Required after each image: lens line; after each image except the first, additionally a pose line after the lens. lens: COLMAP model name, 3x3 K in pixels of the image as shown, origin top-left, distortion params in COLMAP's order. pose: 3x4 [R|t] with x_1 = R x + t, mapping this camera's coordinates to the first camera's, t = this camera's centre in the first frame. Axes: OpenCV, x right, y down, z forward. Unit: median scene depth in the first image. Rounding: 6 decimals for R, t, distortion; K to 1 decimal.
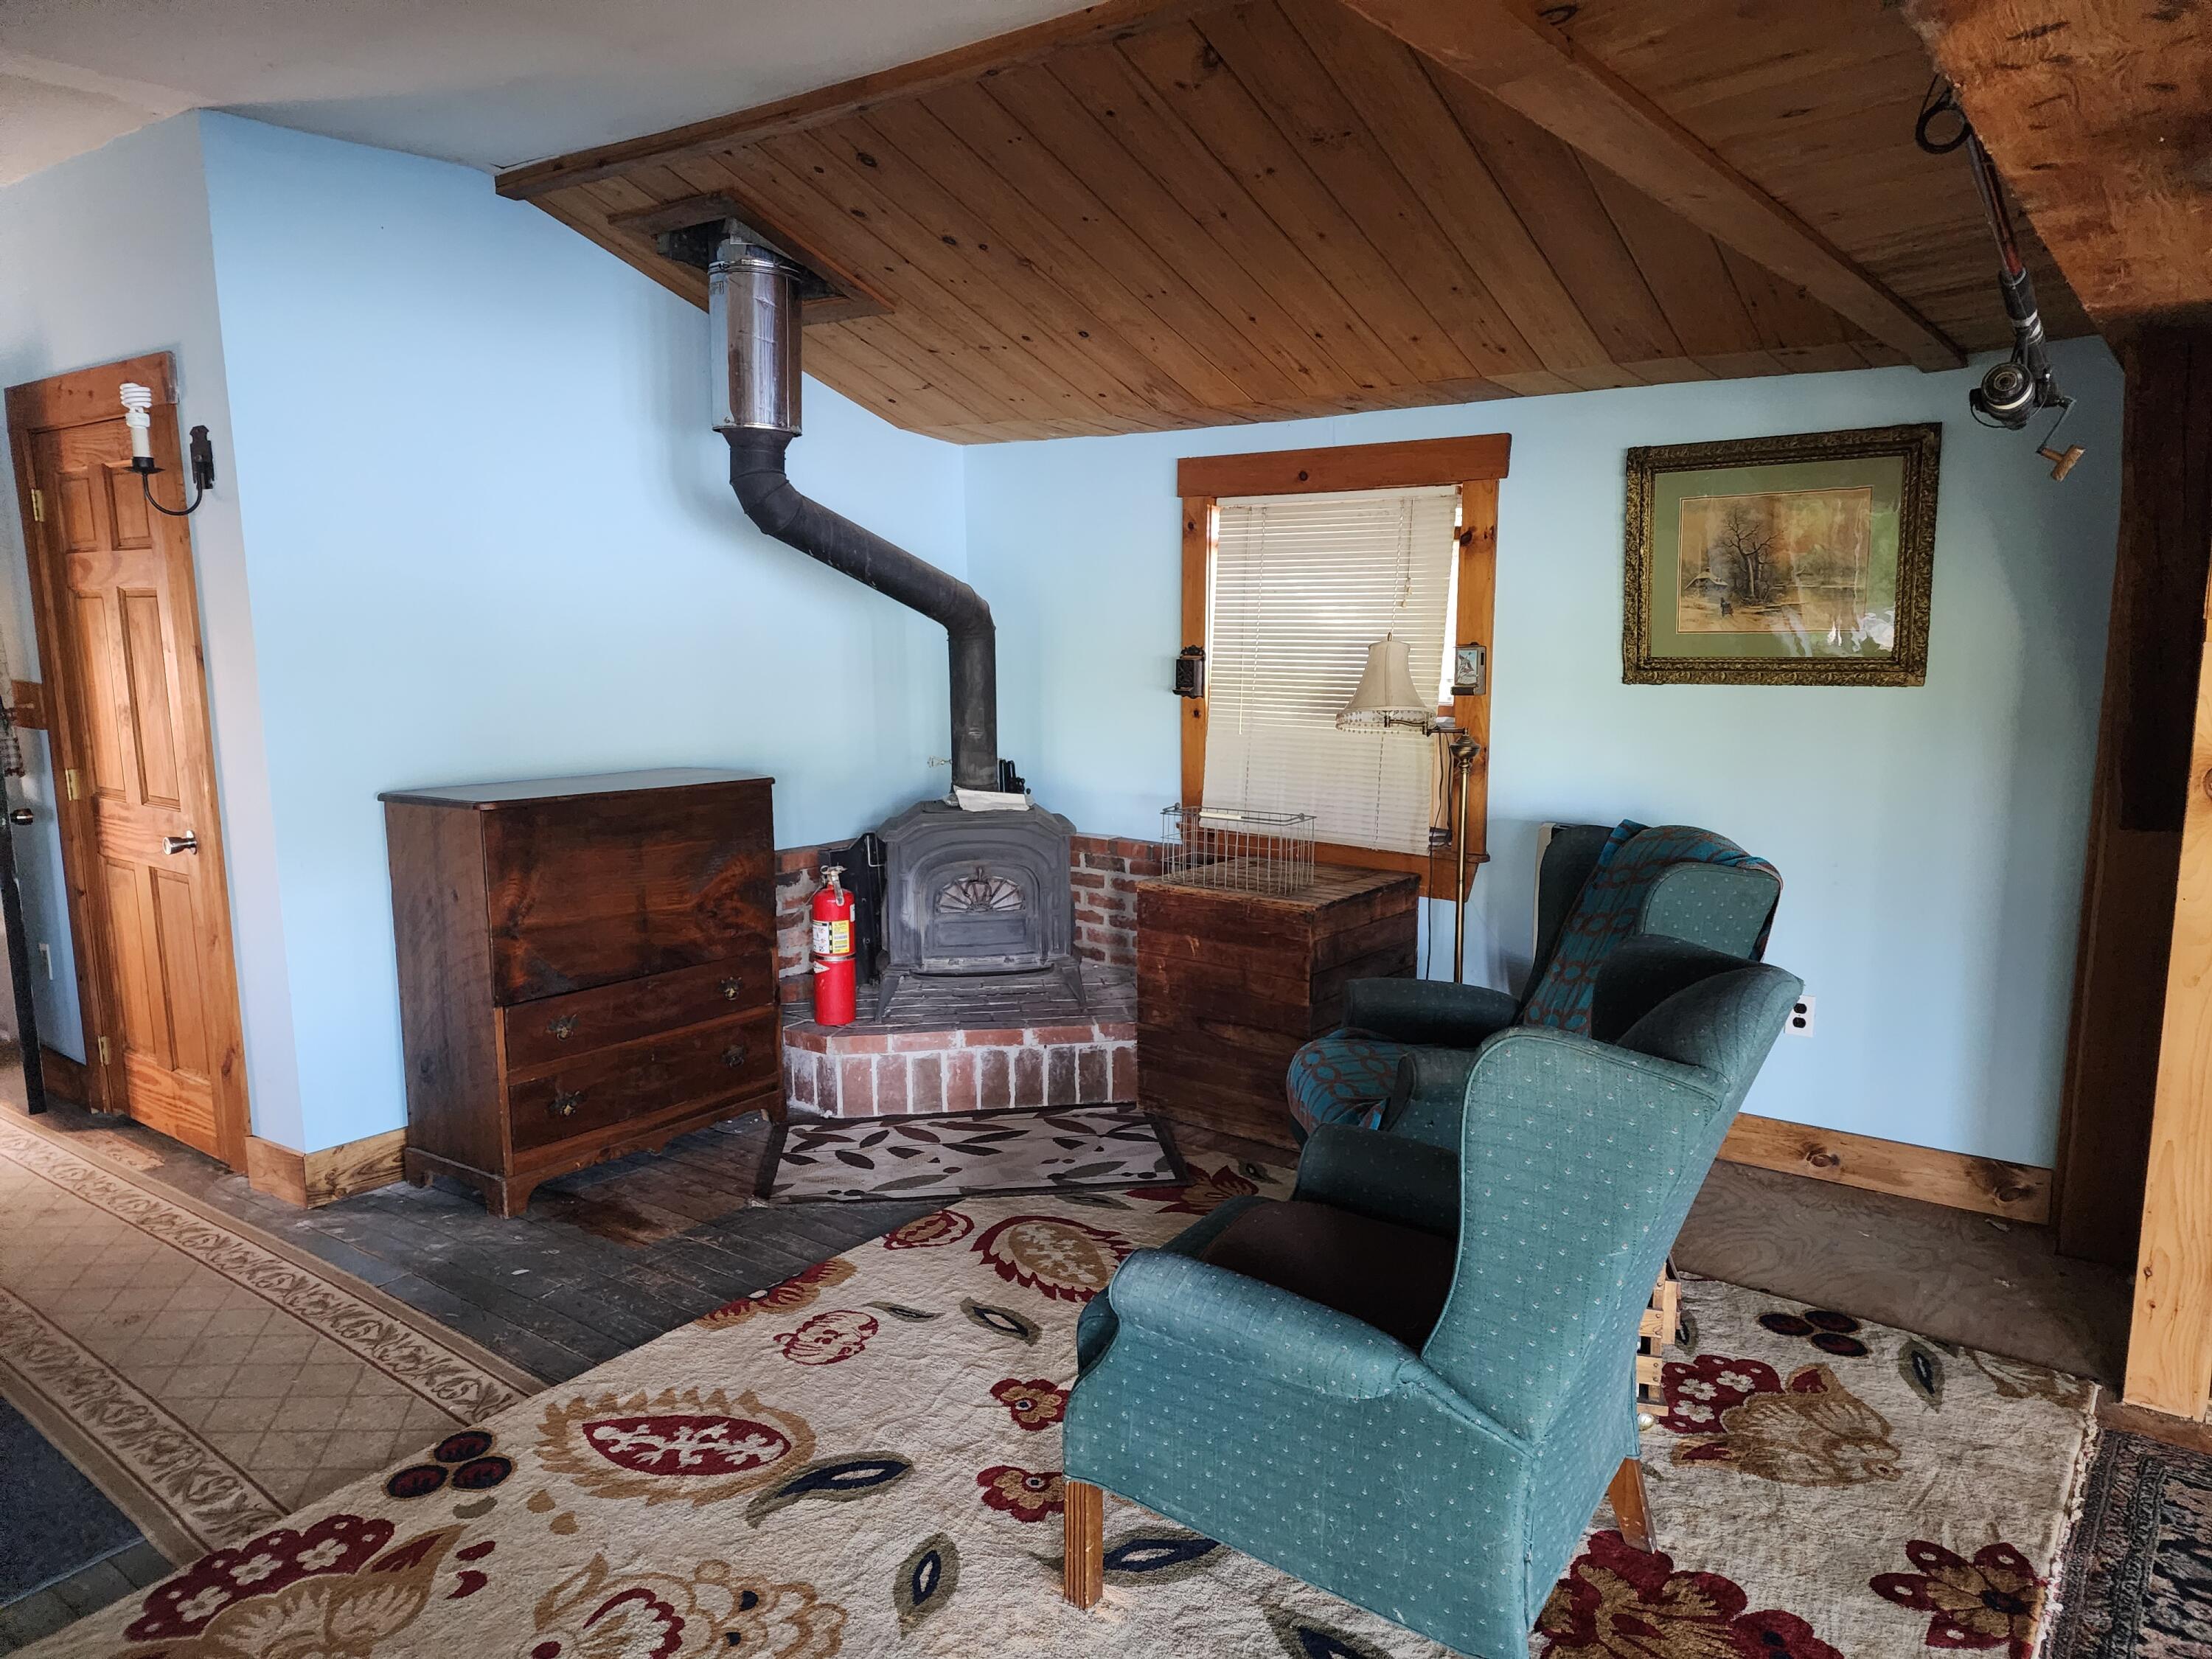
lens RADIAL K [[1469.0, 0, 1113.4], [0, 1469.0, 819.3], [0, 0, 1]] dist [0.078028, -0.070534]
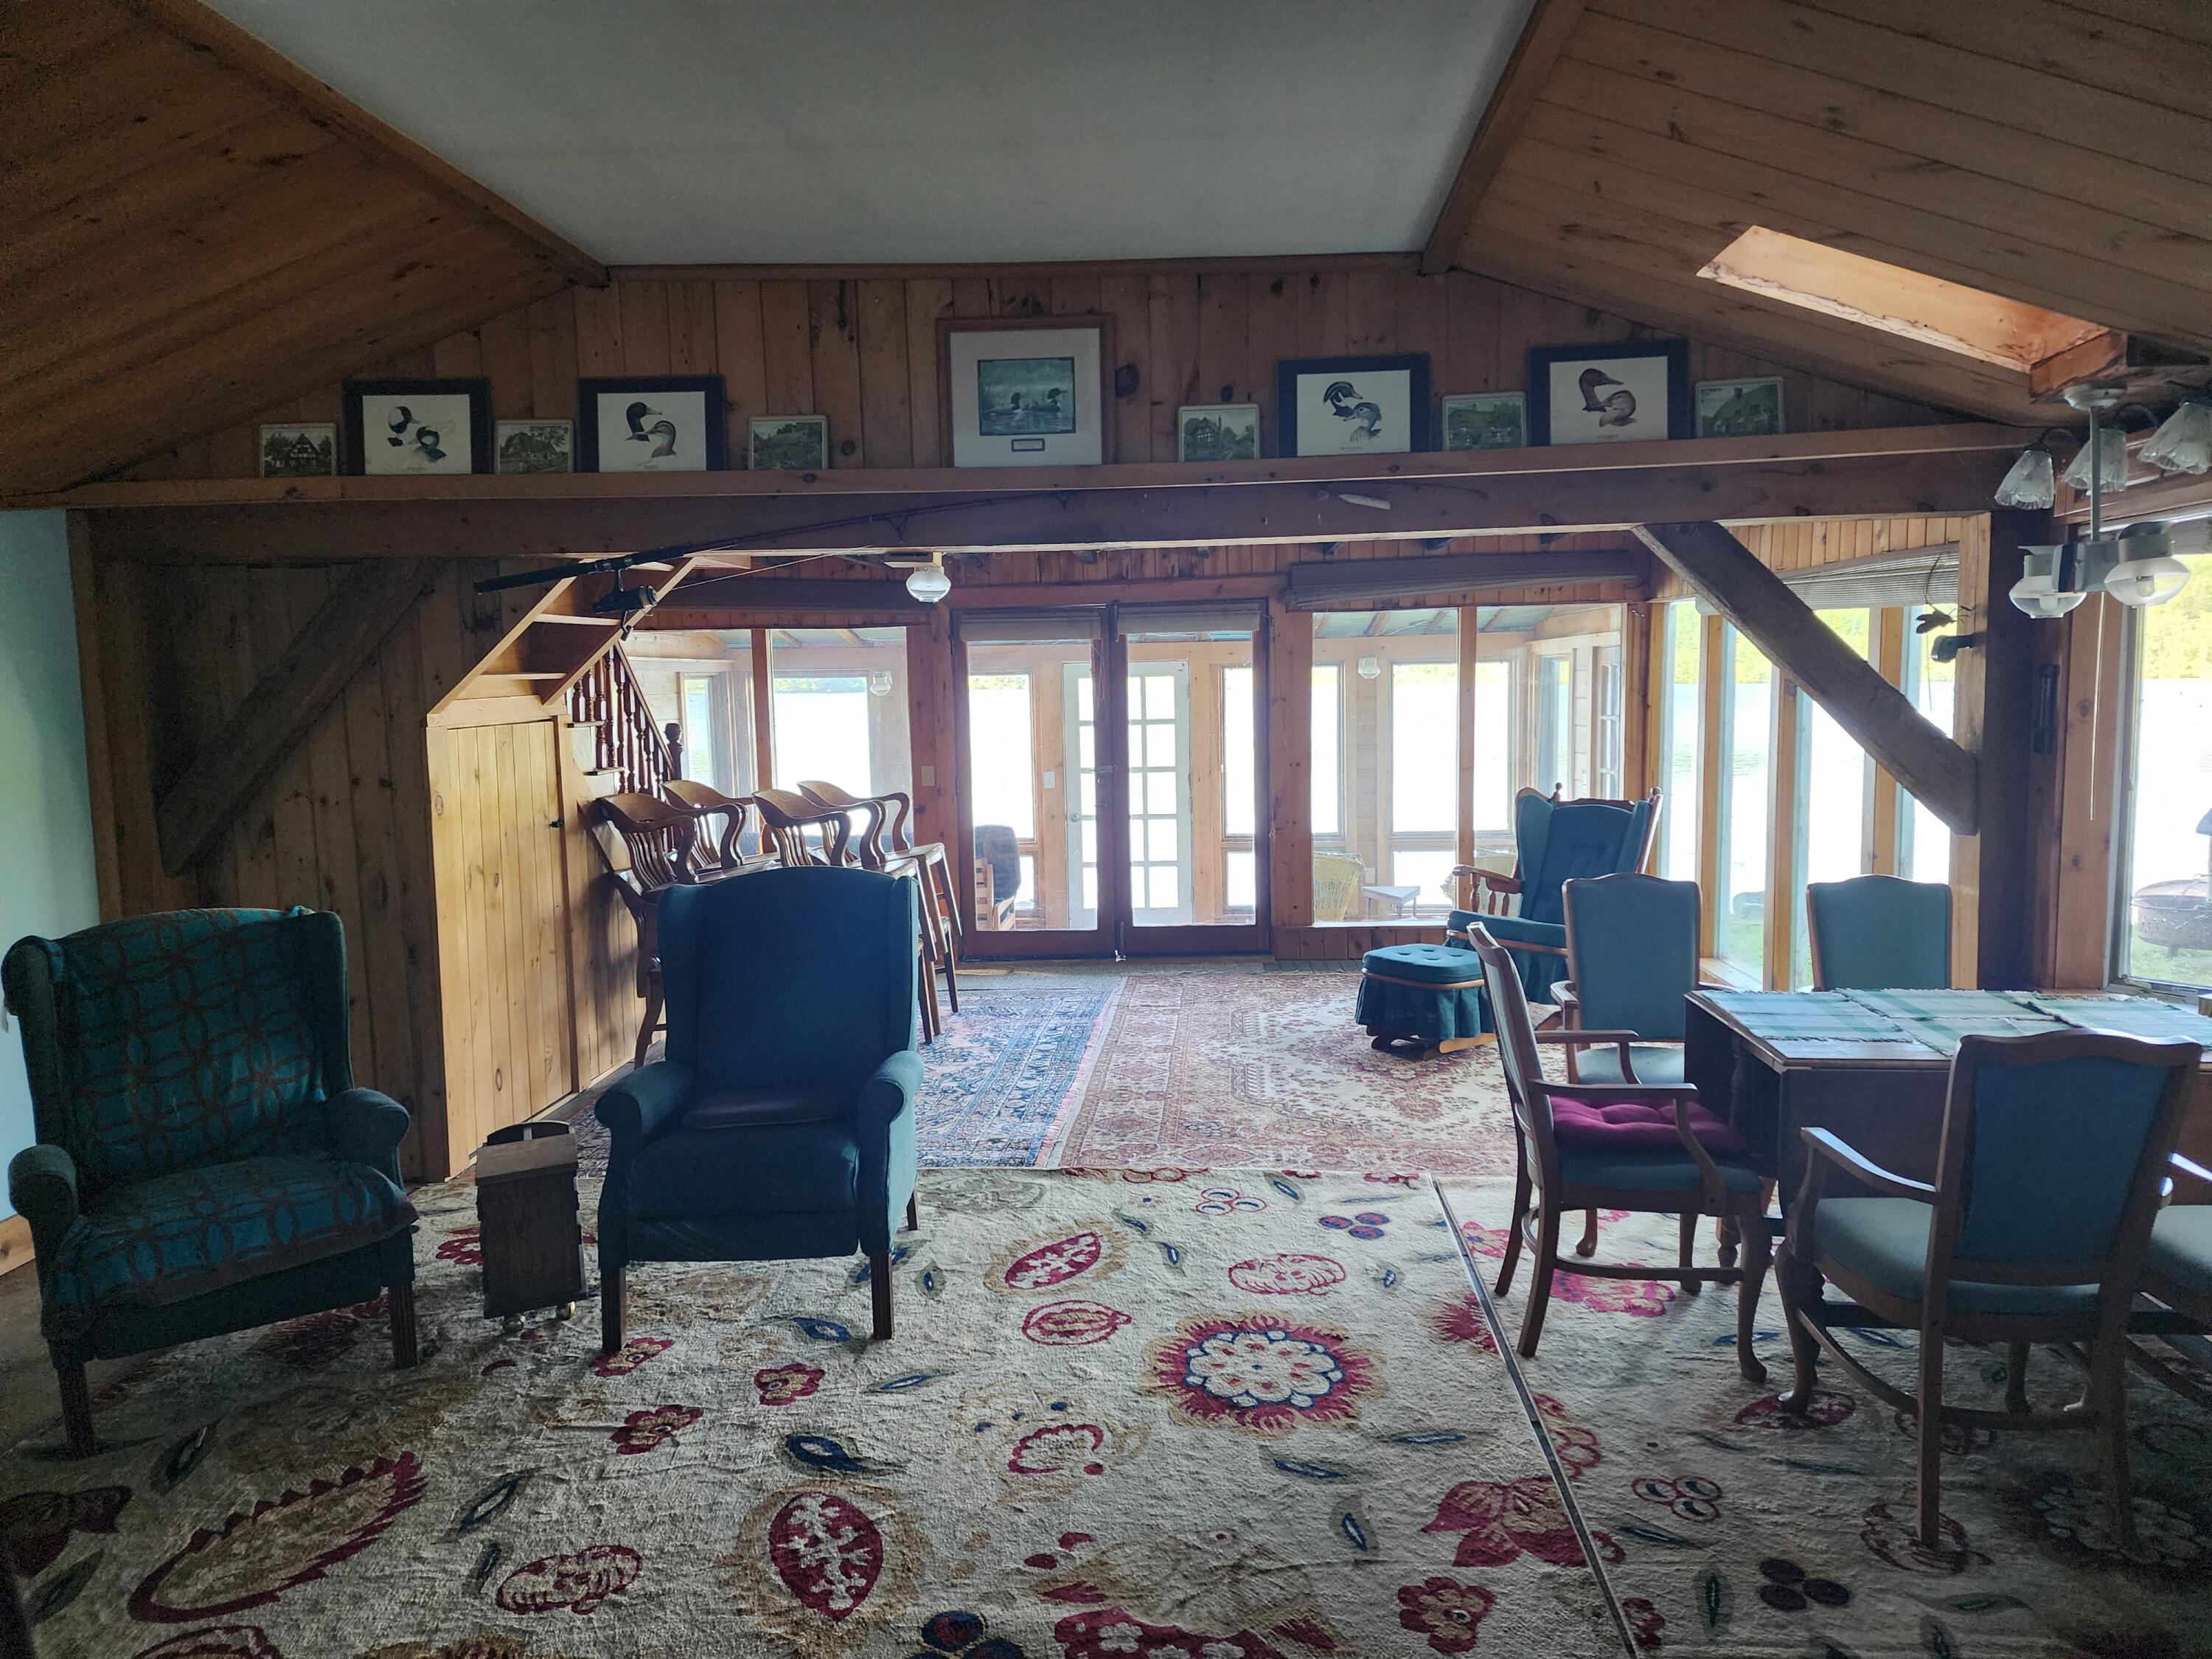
lens RADIAL K [[1439.0, 0, 1120.2], [0, 1439.0, 810.0], [0, 0, 1]] dist [0.085266, -0.071570]
pose [[-0.539155, -0.058155, 0.840196, -0.853871], [0.149034, 0.975282, 0.163140, -0.132999], [-0.828915, 0.213175, -0.517161, 0.901087]]
